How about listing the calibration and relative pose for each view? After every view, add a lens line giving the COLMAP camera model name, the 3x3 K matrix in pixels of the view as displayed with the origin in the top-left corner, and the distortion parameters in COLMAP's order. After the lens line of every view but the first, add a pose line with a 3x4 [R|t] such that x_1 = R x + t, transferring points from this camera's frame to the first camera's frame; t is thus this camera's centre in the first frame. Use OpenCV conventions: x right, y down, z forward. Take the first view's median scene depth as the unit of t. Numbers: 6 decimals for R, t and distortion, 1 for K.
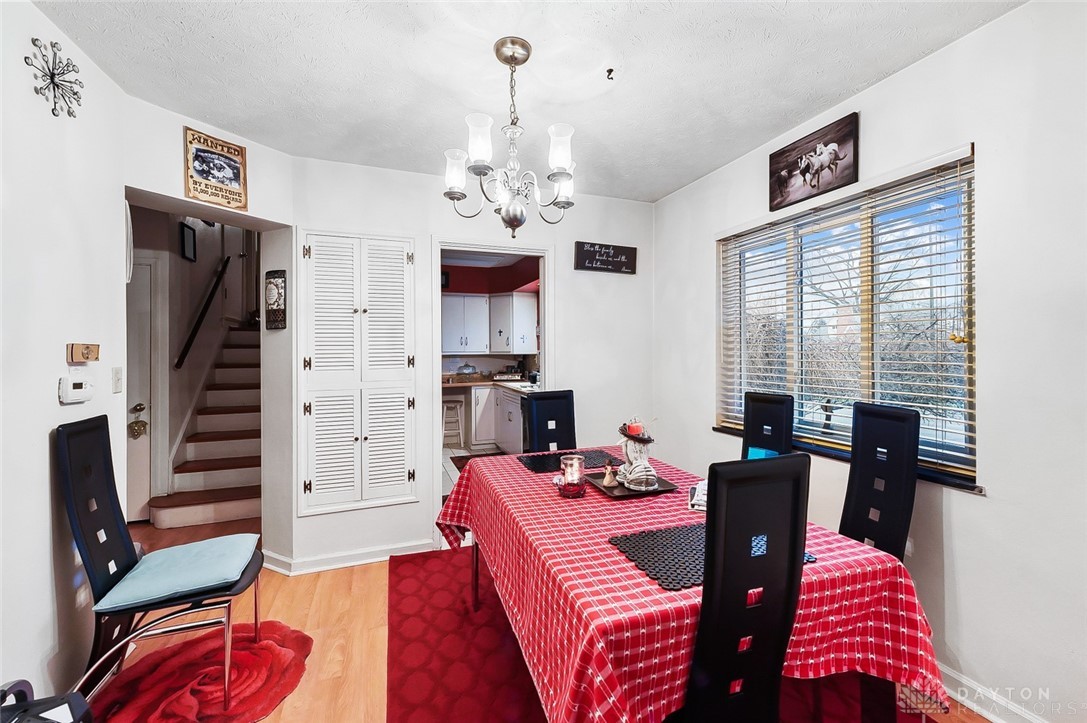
lens RADIAL K [[435.4, 0, 542.9], [0, 435.4, 353.0], [0, 0, 1]] dist [0.006543, 0.000216]
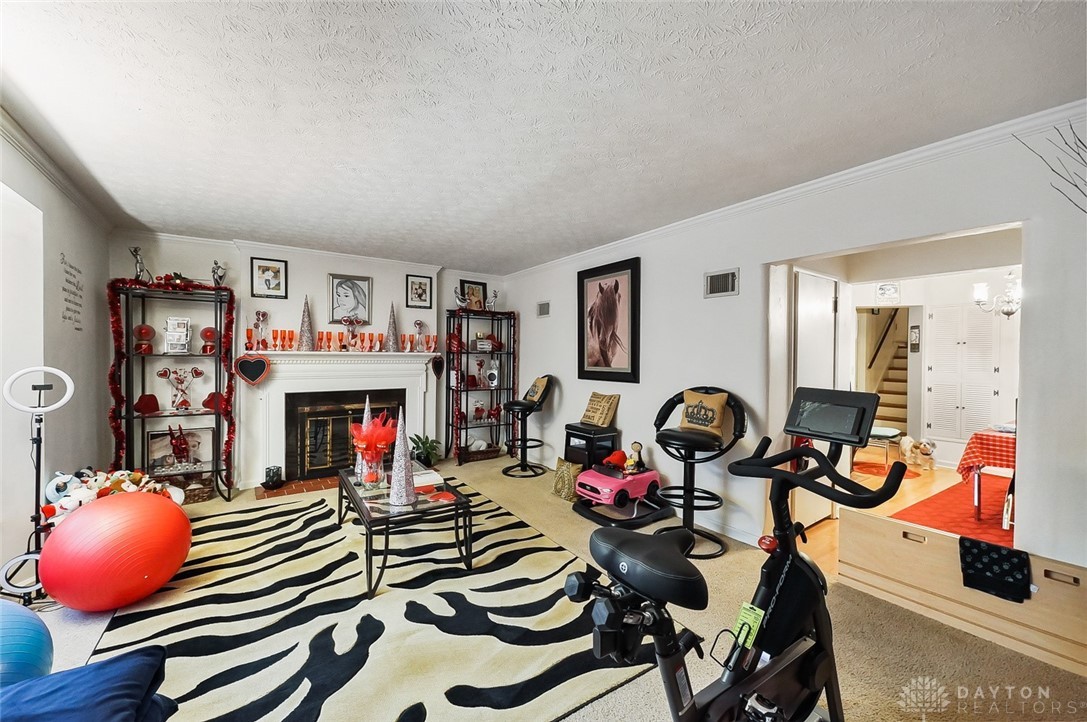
lens RADIAL K [[435.4, 0, 545.0], [0, 435.4, 356.1], [0, 0, 1]] dist [0.006543, 0.000216]
pose [[0.246269, 0.009019, -0.969159, 1.056128], [-0.012945, 0.999898, 0.006016, -0.024275], [0.969115, 0.011064, 0.246361, -1.335022]]
